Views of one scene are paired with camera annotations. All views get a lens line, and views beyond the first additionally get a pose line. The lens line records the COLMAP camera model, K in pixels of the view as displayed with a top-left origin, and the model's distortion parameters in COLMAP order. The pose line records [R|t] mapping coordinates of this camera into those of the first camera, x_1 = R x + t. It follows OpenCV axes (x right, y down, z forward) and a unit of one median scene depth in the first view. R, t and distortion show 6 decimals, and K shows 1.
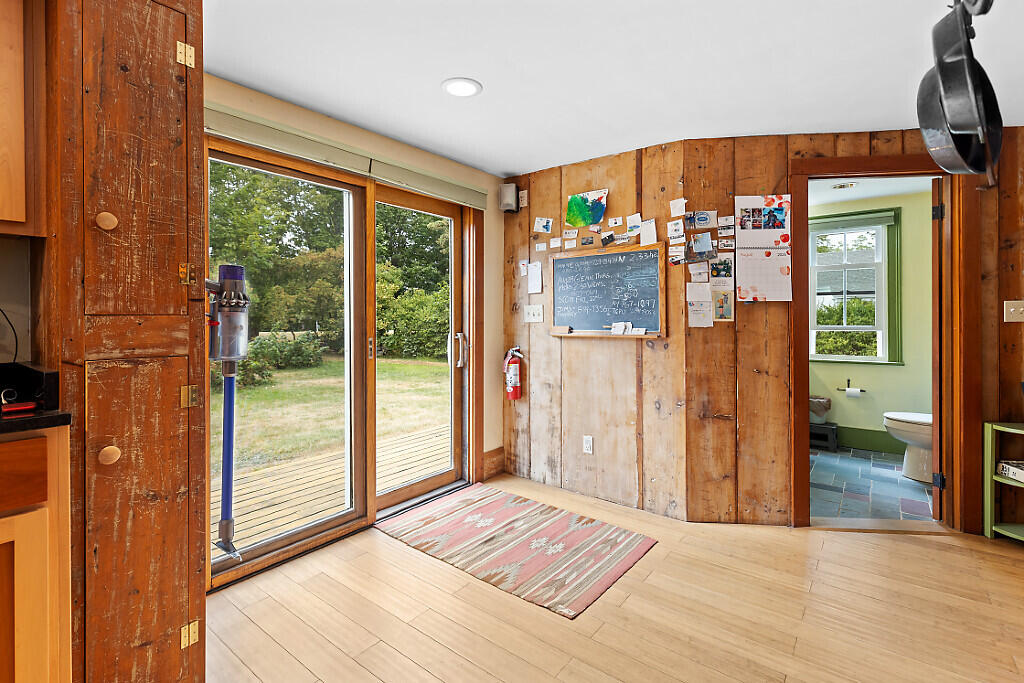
lens RADIAL K [[466.8, 0, 506.9], [0, 466.8, 319.0], [0, 0, 1]] dist [-0.001773, -0.000558]
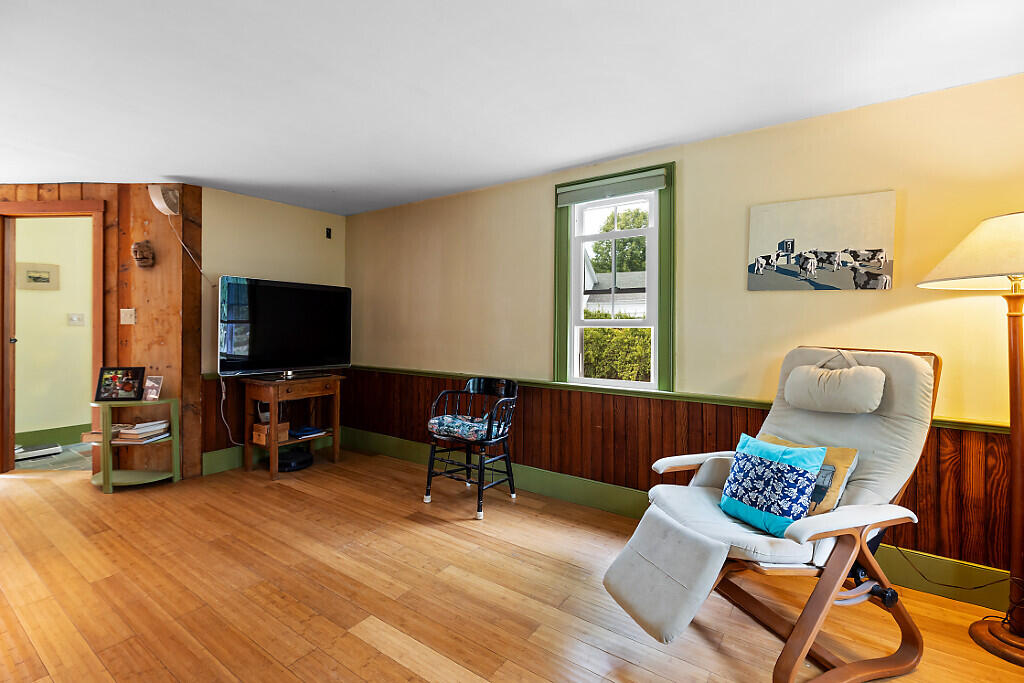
lens RADIAL K [[464.5, 0, 509.8], [0, 464.5, 329.2], [0, 0, 1]] dist [-0.004279, -0.000466]
pose [[0.997954, 0.008434, 0.063375, 1.923709], [-0.008997, 0.999923, 0.008597, -0.002748], [-0.063298, -0.009150, 0.997953, -0.396663]]
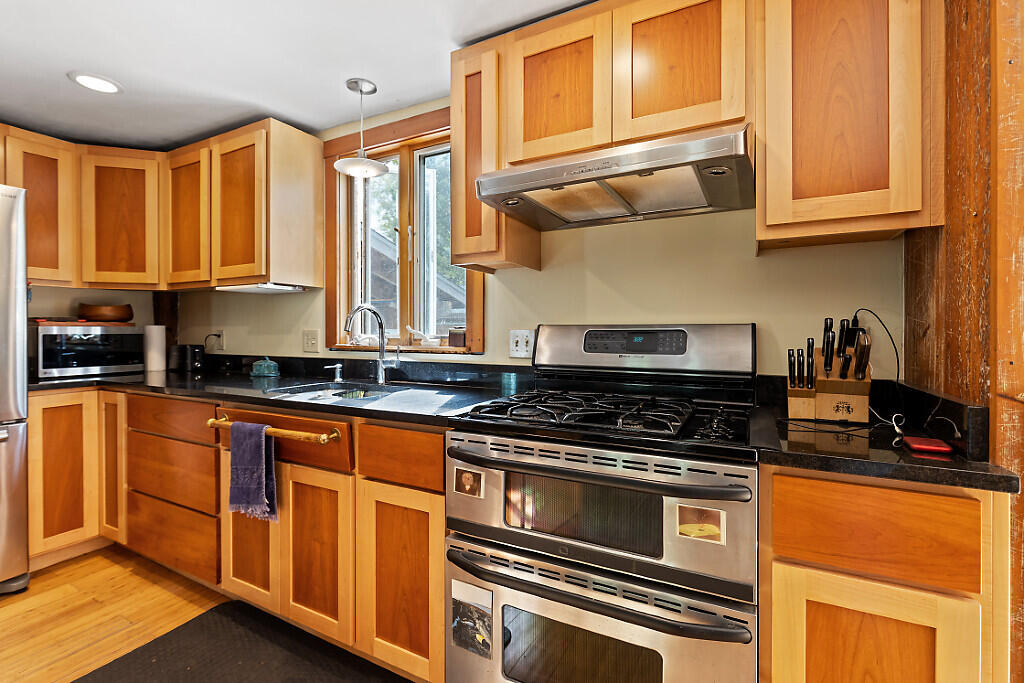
lens RADIAL K [[458.0, 0, 508.0], [0, 458.0, 332.6], [0, 0, 1]] dist [-0.000613, -0.000110]
pose [[0.181010, 0.009516, -0.983435, -0.183697], [0.001978, 0.999948, 0.010039, -0.002777], [0.983479, -0.003762, 0.180981, 0.076548]]
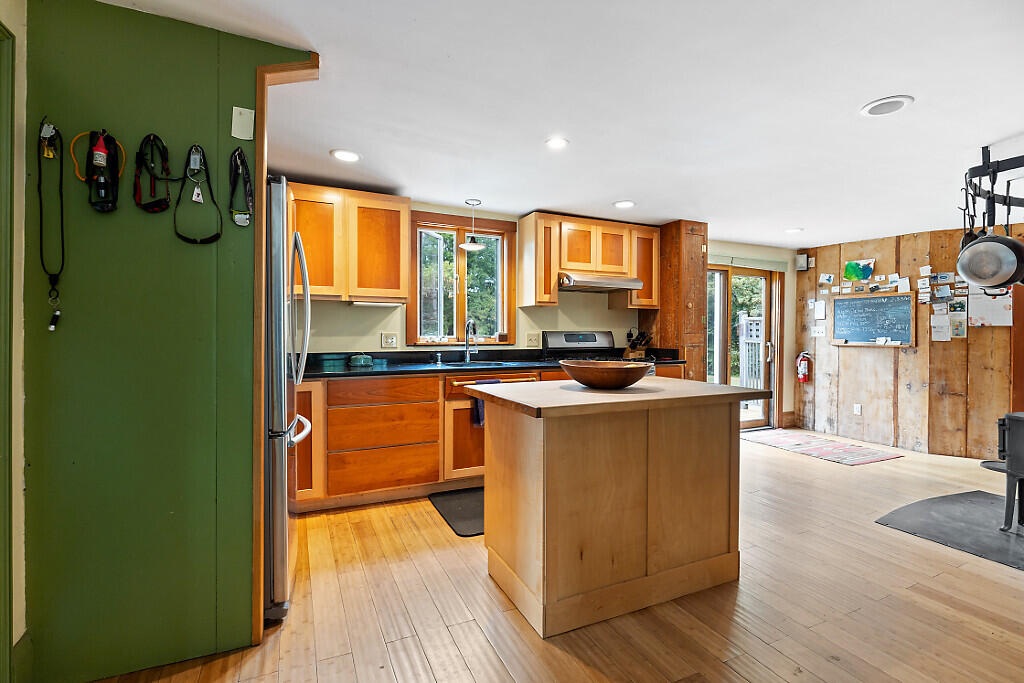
lens RADIAL K [[463.3, 0, 509.4], [0, 463.3, 337.8], [0, 0, 1]] dist [-0.000305, 0.000102]
pose [[0.896141, 0.012386, -0.443597, -0.239343], [-0.006811, 0.999877, 0.014157, -0.006902], [0.443718, -0.009665, 0.896114, -1.178861]]
